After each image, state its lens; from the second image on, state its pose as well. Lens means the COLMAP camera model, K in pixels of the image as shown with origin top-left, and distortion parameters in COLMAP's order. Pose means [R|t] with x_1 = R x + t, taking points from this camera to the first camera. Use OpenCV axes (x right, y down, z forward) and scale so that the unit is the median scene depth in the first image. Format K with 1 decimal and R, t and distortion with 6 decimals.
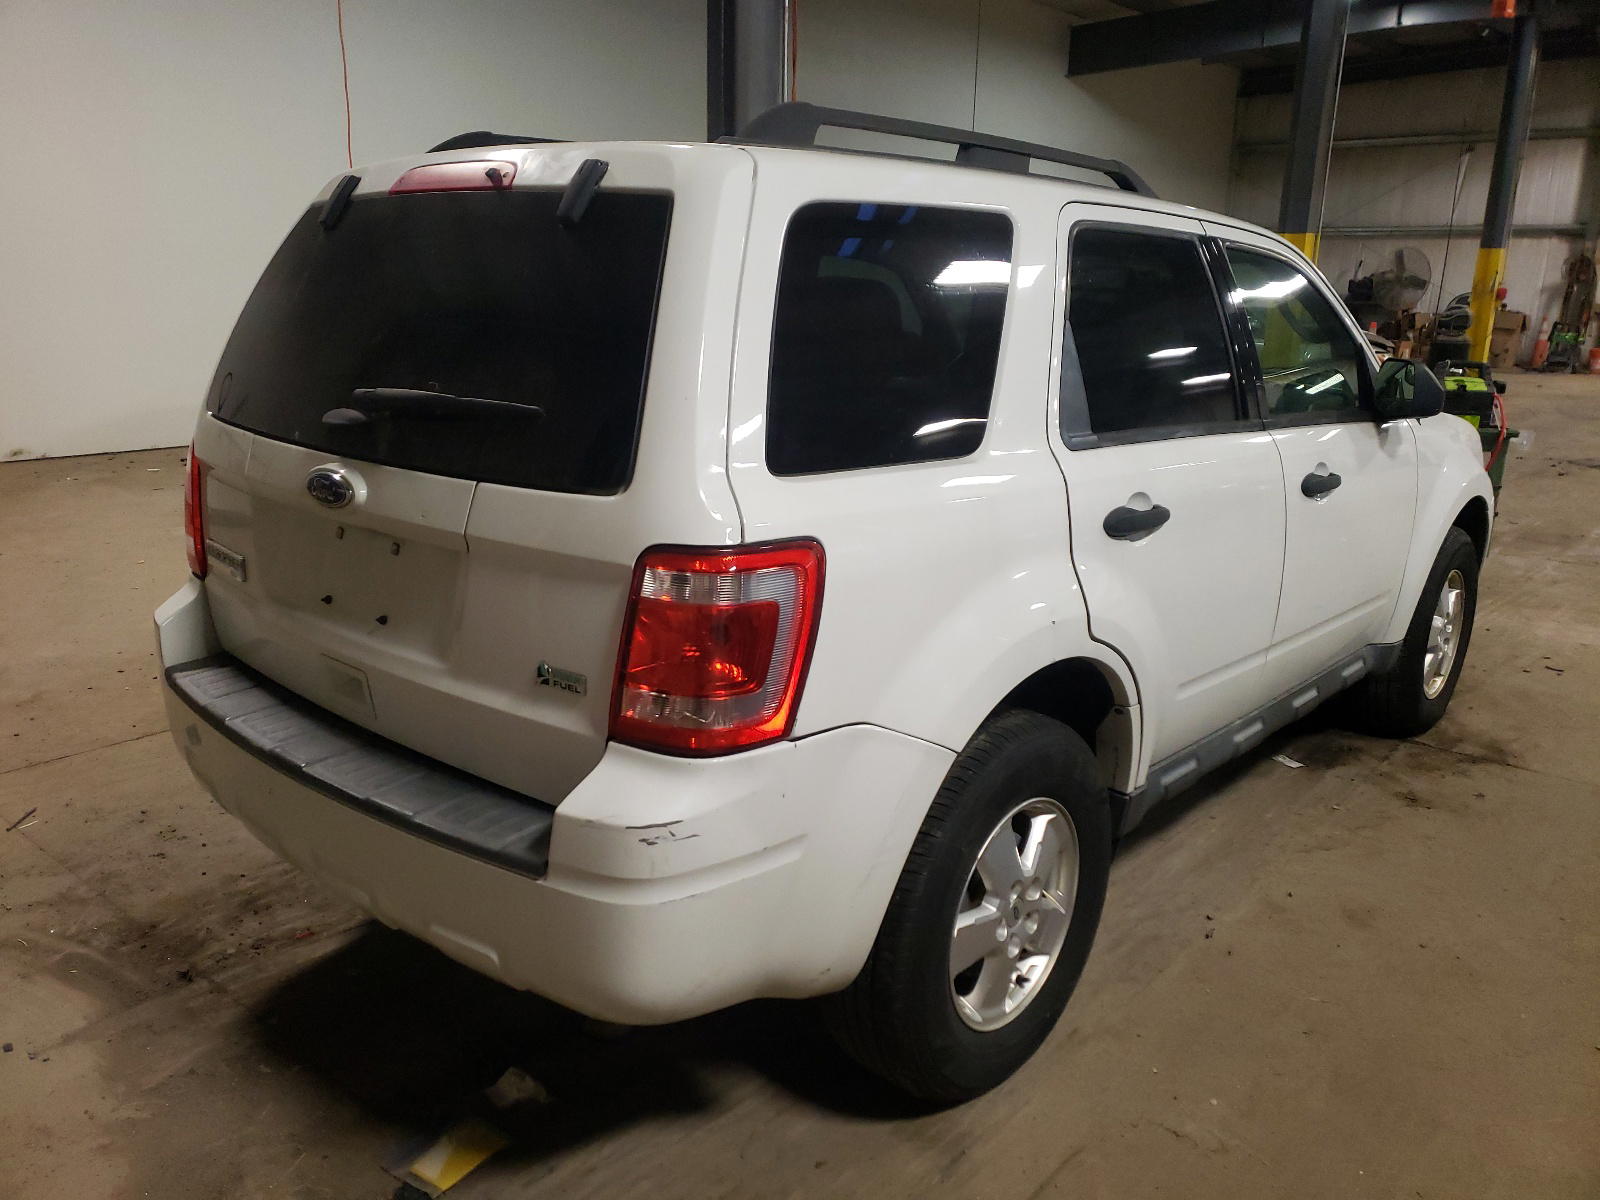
lens RADIAL K [[1207.1, 0, 801.3], [0, 1207.1, 613.8], [0, 0, 1]] dist [0.007156, 0.003069]
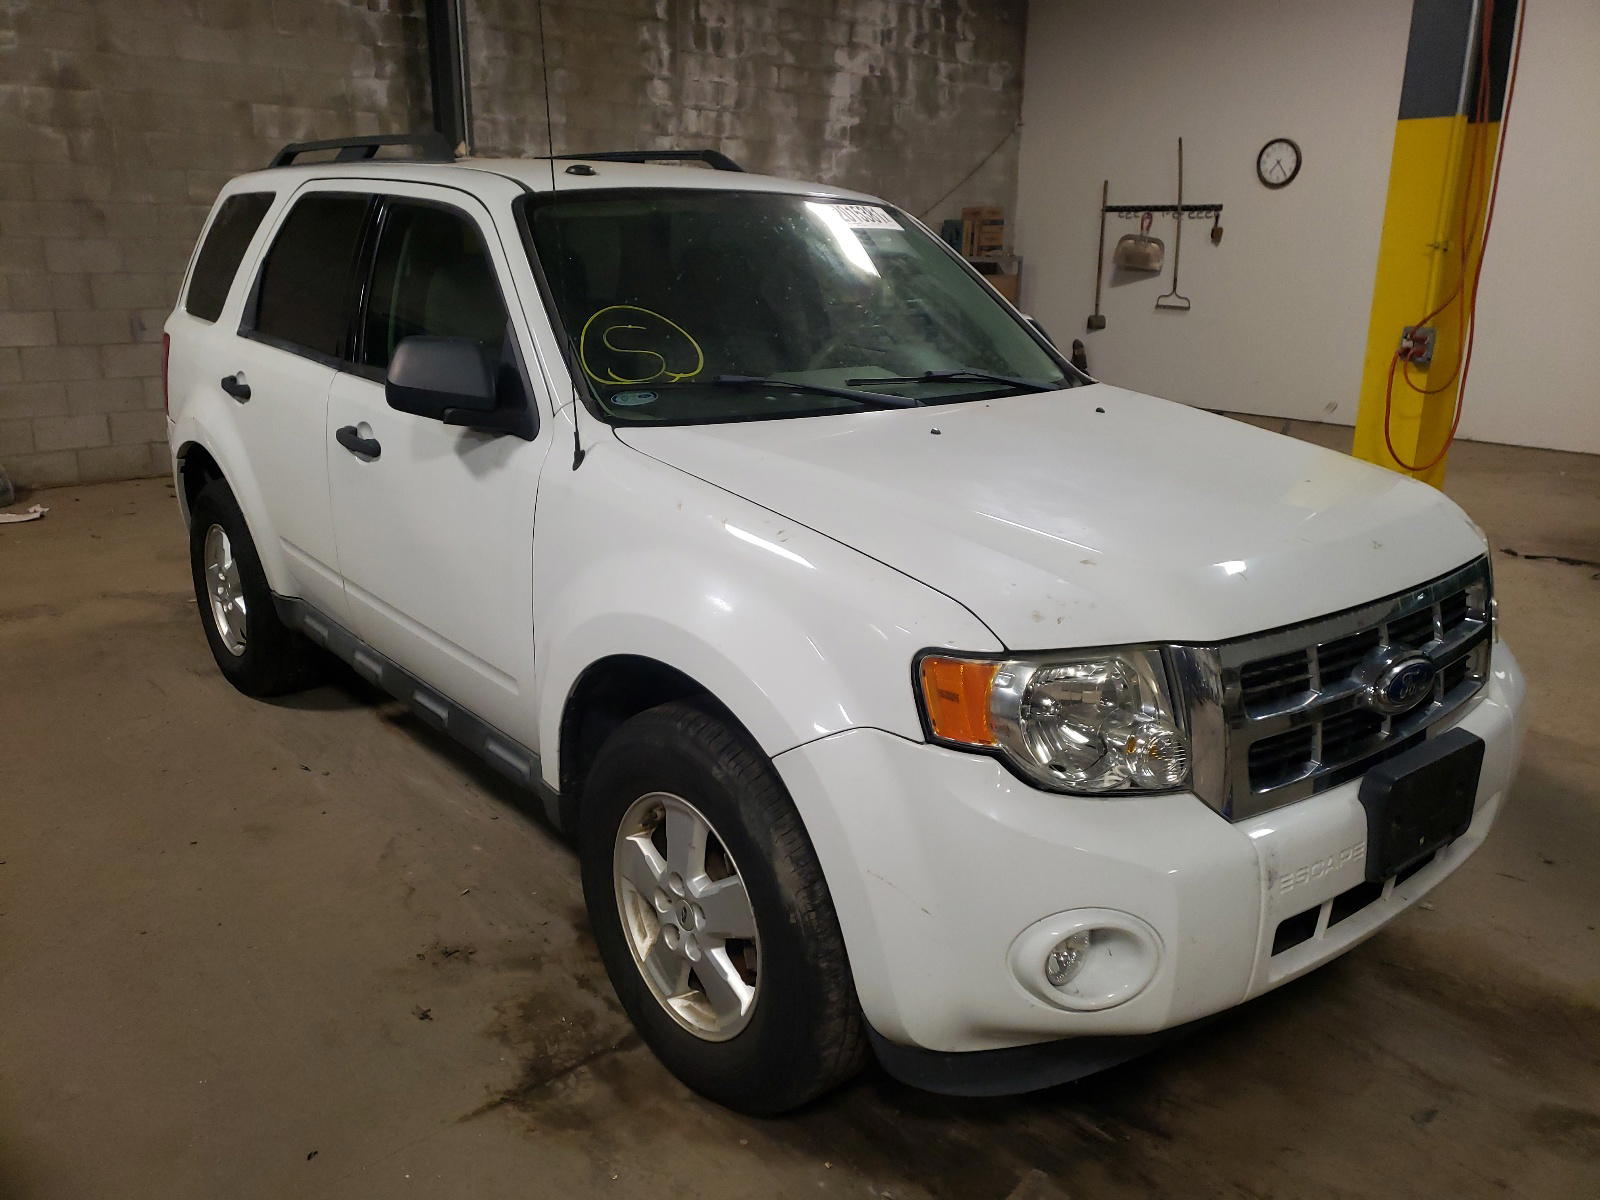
lens RADIAL K [[1207.1, 0, 803.8], [0, 1207.1, 589.6], [0, 0, 1]] dist [0.007156, 0.003069]
pose [[-0.114377, 0.246159, -0.962457, 1.161419], [-0.286590, 0.919450, 0.269217, -0.311843], [0.951201, 0.306623, -0.034617, 1.200668]]
